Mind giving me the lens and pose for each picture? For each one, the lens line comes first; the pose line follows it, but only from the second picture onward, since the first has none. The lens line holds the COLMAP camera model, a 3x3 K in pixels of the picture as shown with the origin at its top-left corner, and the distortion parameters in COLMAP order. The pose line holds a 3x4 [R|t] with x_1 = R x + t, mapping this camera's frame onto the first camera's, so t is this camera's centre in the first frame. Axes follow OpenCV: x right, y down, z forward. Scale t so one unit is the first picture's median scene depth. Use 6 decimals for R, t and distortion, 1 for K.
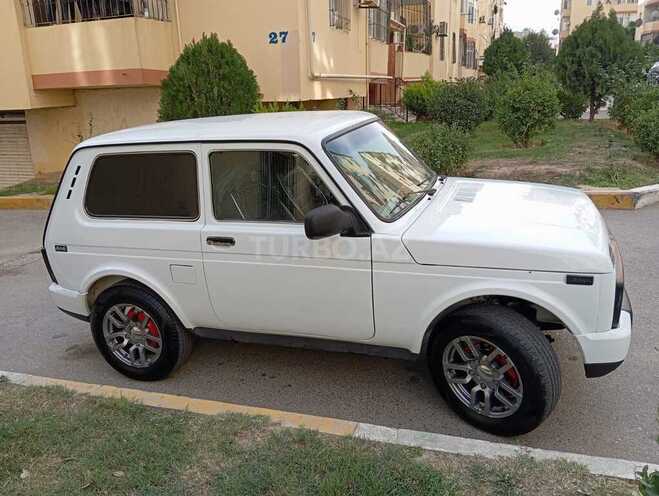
lens RADIAL K [[537.7, 0, 329.5], [0, 537.7, 248.0], [0, 0, 1]] dist [0.056927, -0.112841]
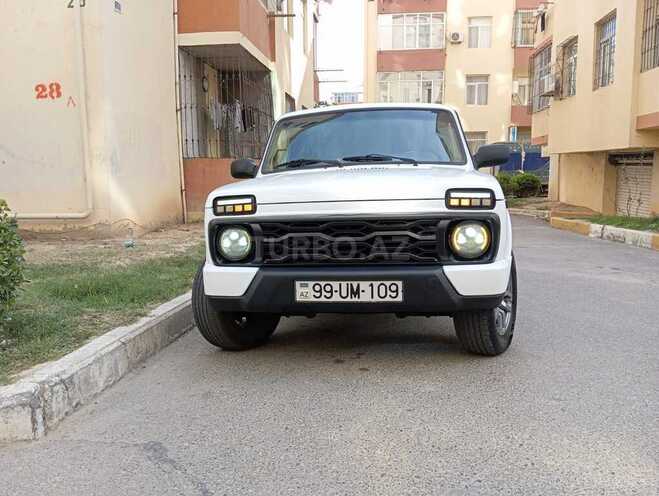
lens RADIAL K [[539.6, 0, 331.3], [0, 539.6, 246.4], [0, 0, 1]] dist [0.096616, -0.190316]
pose [[0.217265, 0.162074, -0.962563, 0.554387], [-0.276138, 0.956042, 0.098647, -0.020144], [0.936239, 0.244368, 0.252469, 0.318094]]
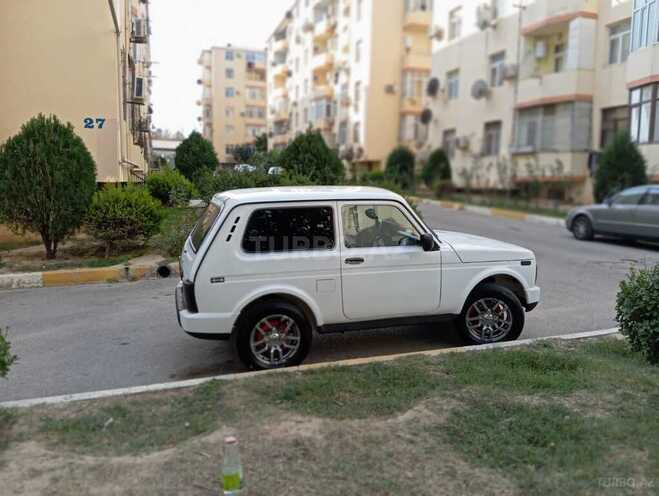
lens RADIAL K [[539.6, 0, 331.3], [0, 539.6, 246.4], [0, 0, 1]] dist [0.096616, -0.190316]
pose [[0.799853, -0.026343, 0.599617, -0.491764], [0.127819, 0.983595, -0.127290, 0.056864], [-0.586427, 0.178456, 0.790099, -0.097495]]
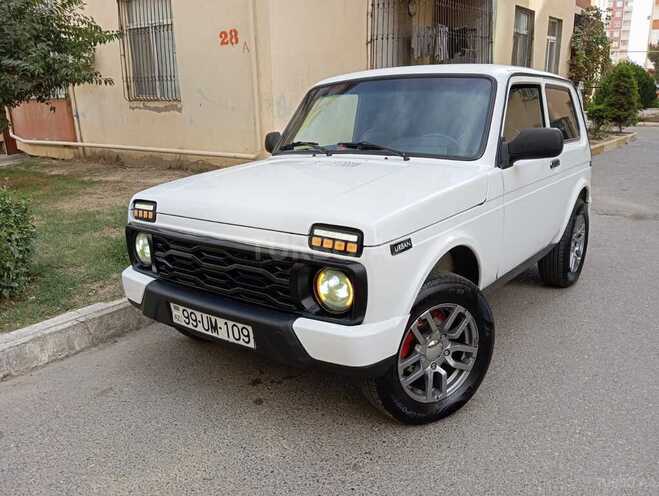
lens RADIAL K [[539.6, 0, 331.3], [0, 539.6, 246.4], [0, 0, 1]] dist [0.096616, -0.190316]
pose [[-0.298582, 0.307563, -0.903468, 0.475248], [-0.241523, 0.891485, 0.383303, -0.138672], [0.923318, 0.332656, -0.191898, 0.533338]]
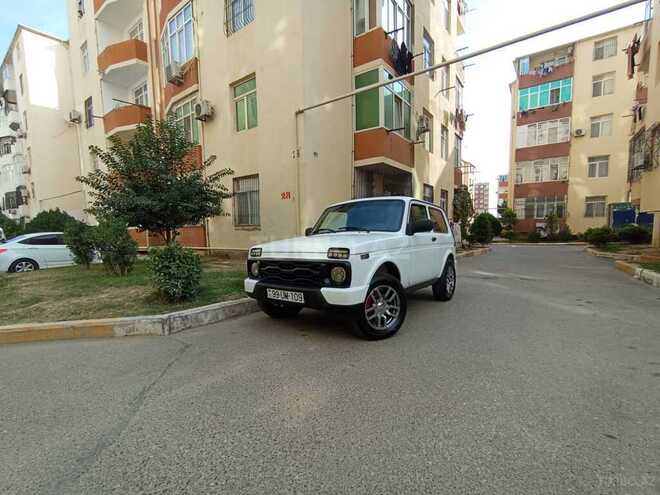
lens RADIAL K [[302.3, 0, 331.7], [0, 302.3, 254.6], [0, 0, 1]] dist [-0.044790, 0.028905]
pose [[-0.303683, 0.123059, -0.944793, 0.585860], [-0.241736, 0.949224, 0.201337, -0.111162], [0.921597, 0.289533, -0.258515, 0.571723]]
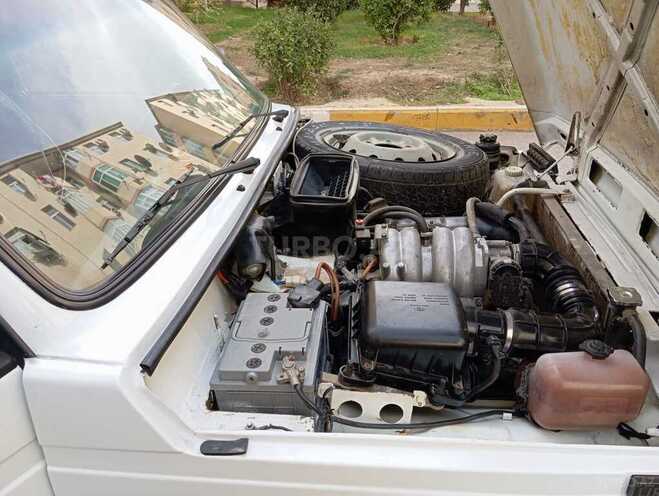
lens RADIAL K [[539.6, 0, 331.3], [0, 539.6, 246.4], [0, 0, 1]] dist [0.096616, -0.190316]
pose [[0.968062, -0.067873, 0.241349, 0.059180], [0.023835, 0.983213, 0.180900, -0.046825], [-0.249576, -0.169370, 0.953428, 0.234947]]
